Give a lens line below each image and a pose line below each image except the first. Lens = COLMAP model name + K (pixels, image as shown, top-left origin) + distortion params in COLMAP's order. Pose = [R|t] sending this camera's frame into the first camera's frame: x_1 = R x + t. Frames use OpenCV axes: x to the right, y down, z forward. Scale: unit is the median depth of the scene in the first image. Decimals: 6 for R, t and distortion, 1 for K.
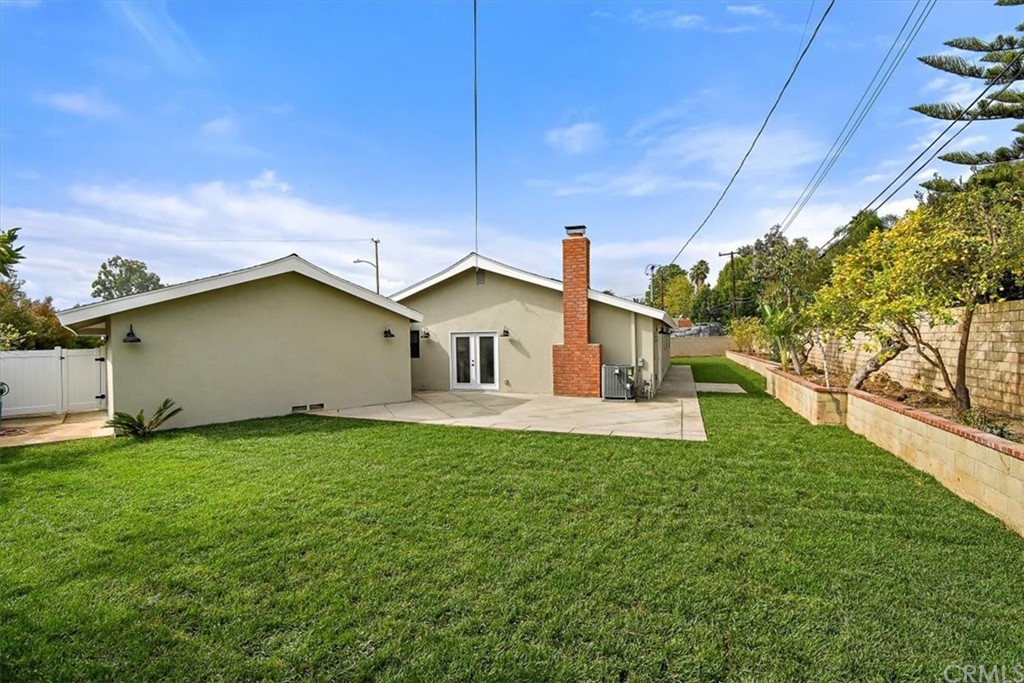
lens RADIAL K [[462.9, 0, 510.5], [0, 462.9, 345.3], [0, 0, 1]] dist [0.003551, 0.000028]
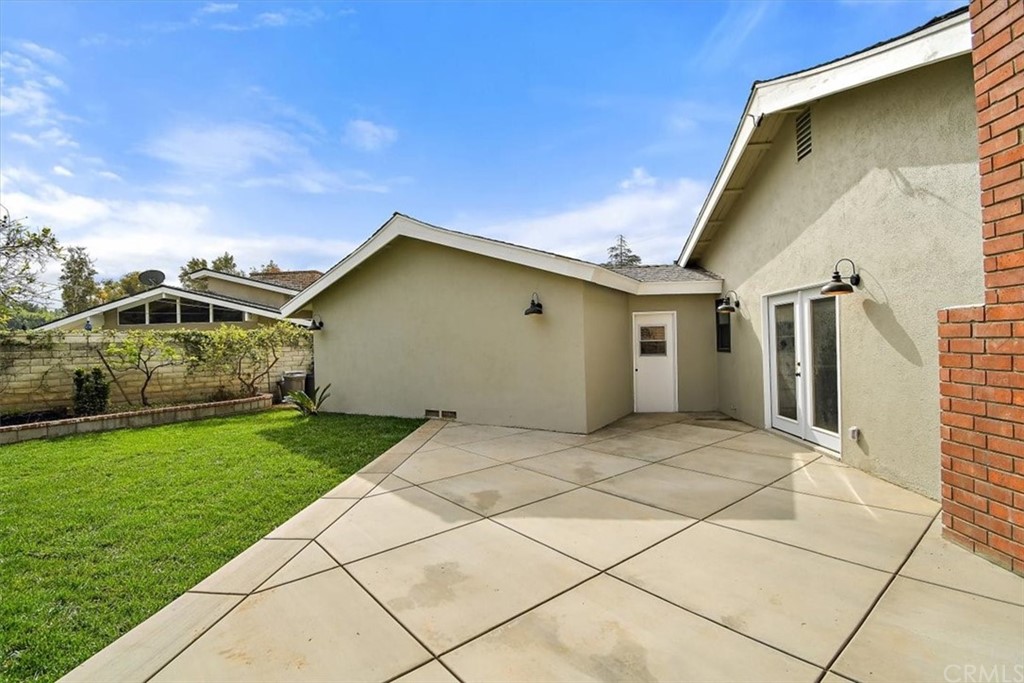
lens RADIAL K [[462.9, 0, 511.1], [0, 462.9, 340.1], [0, 0, 1]] dist [0.003551, 0.000028]
pose [[0.276784, 0.004196, -0.960923, 0.233502], [0.013801, 0.999870, 0.008341, 0.008114], [0.960833, -0.015570, 0.276690, 0.682813]]
